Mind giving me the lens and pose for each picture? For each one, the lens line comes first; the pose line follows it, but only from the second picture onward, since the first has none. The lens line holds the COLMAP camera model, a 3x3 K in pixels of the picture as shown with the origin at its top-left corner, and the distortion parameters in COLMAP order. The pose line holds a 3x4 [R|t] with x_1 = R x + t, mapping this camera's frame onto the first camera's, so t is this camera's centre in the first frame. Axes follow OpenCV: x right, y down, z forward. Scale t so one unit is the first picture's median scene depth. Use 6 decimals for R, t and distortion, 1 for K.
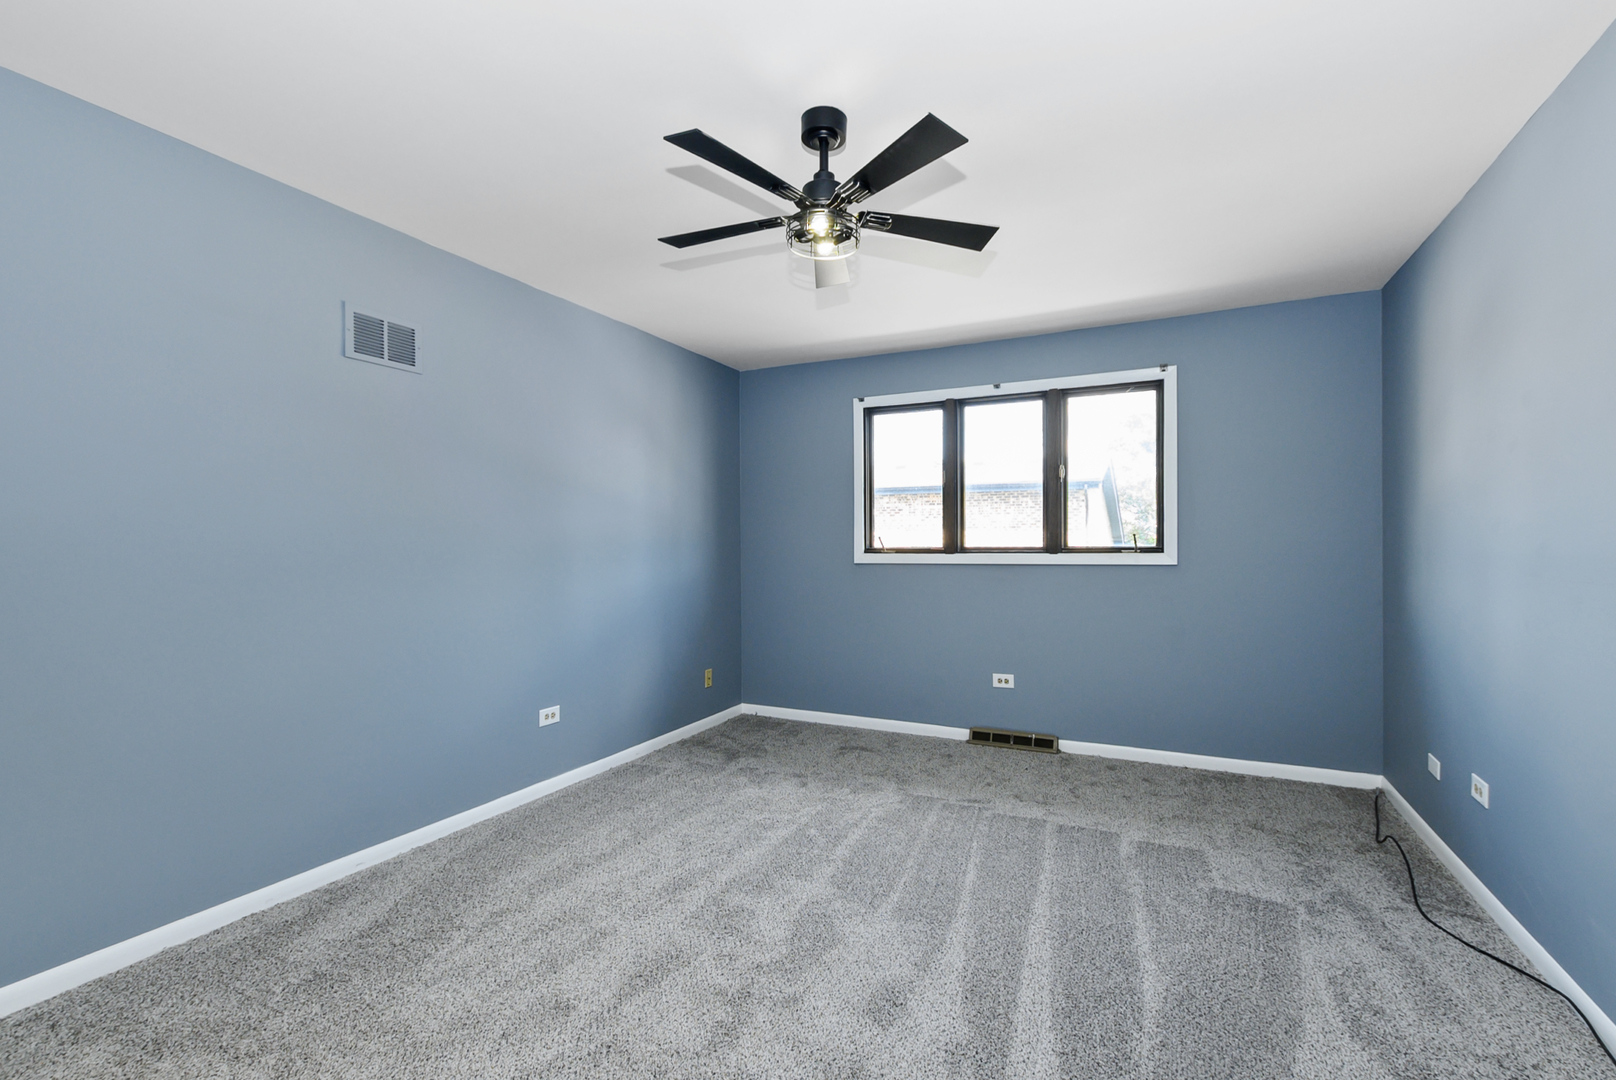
lens RADIAL K [[719.0, 0, 854.6], [0, 719.0, 540.4], [0, 0, 1]] dist [0.013220, -0.004472]
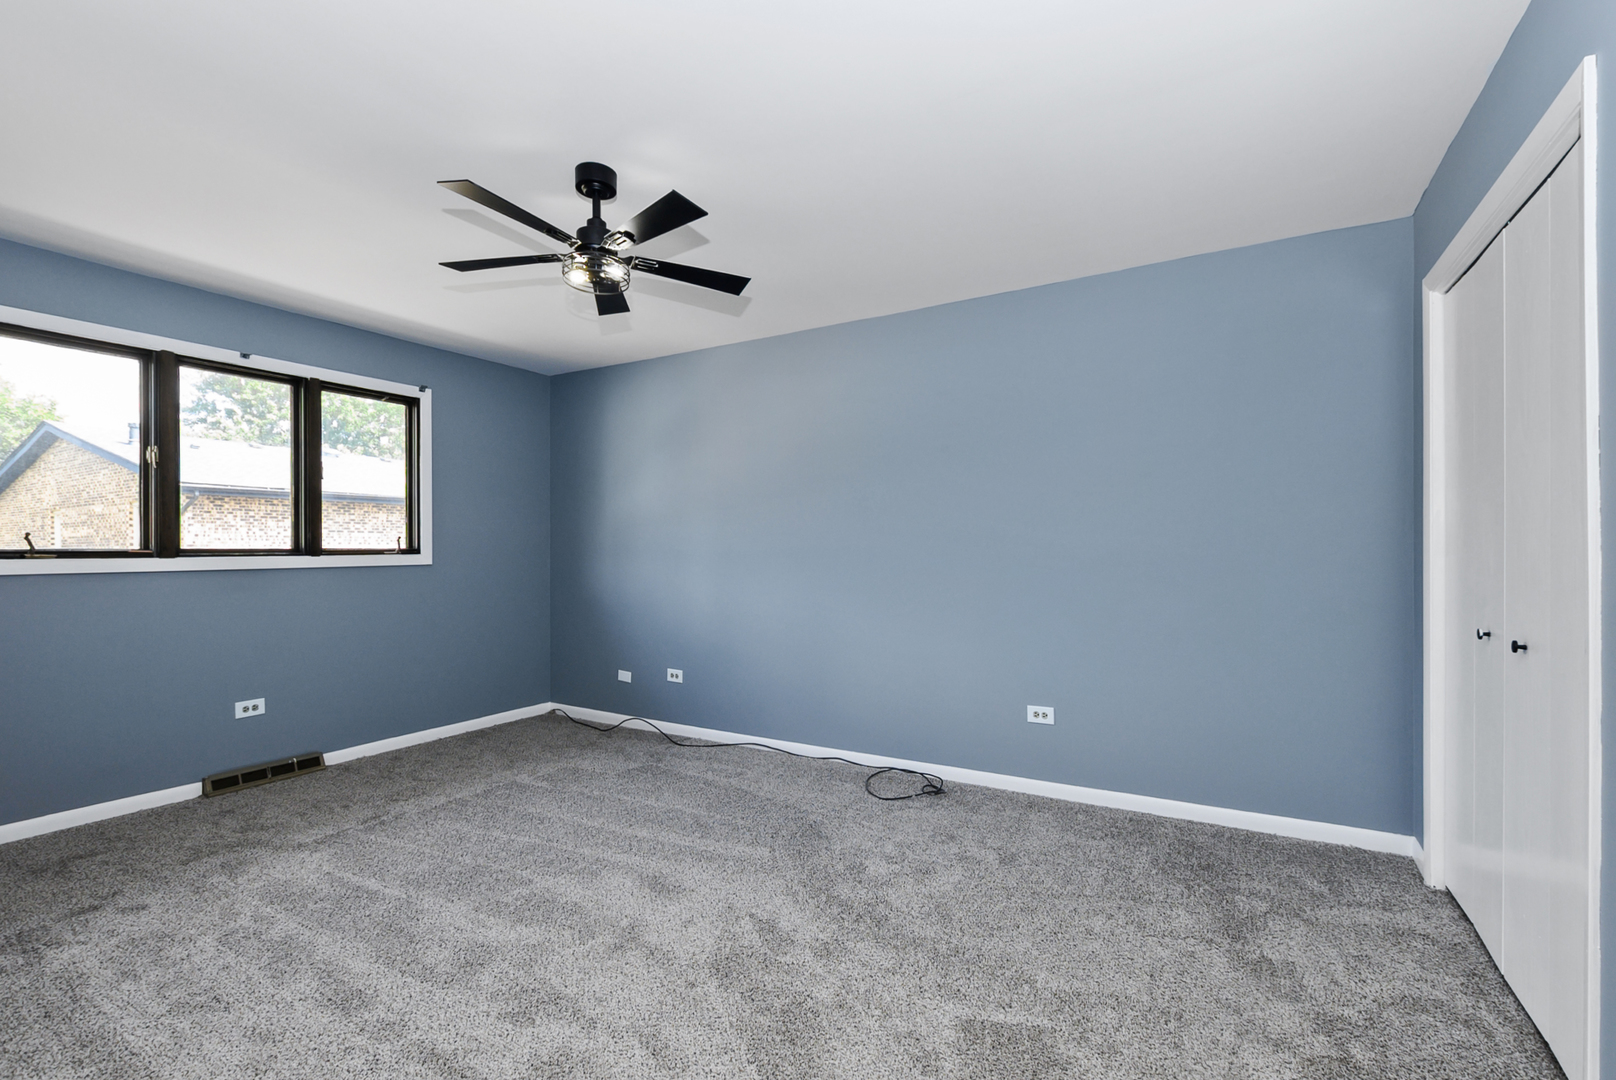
lens RADIAL K [[719.0, 0, 796.4], [0, 719.0, 543.3], [0, 0, 1]] dist [0.013220, -0.004472]
pose [[0.105480, 0.009568, 0.994375, -0.605559], [-0.005309, 0.999945, -0.009058, 0.007284], [-0.994407, -0.004324, 0.105525, 0.296681]]
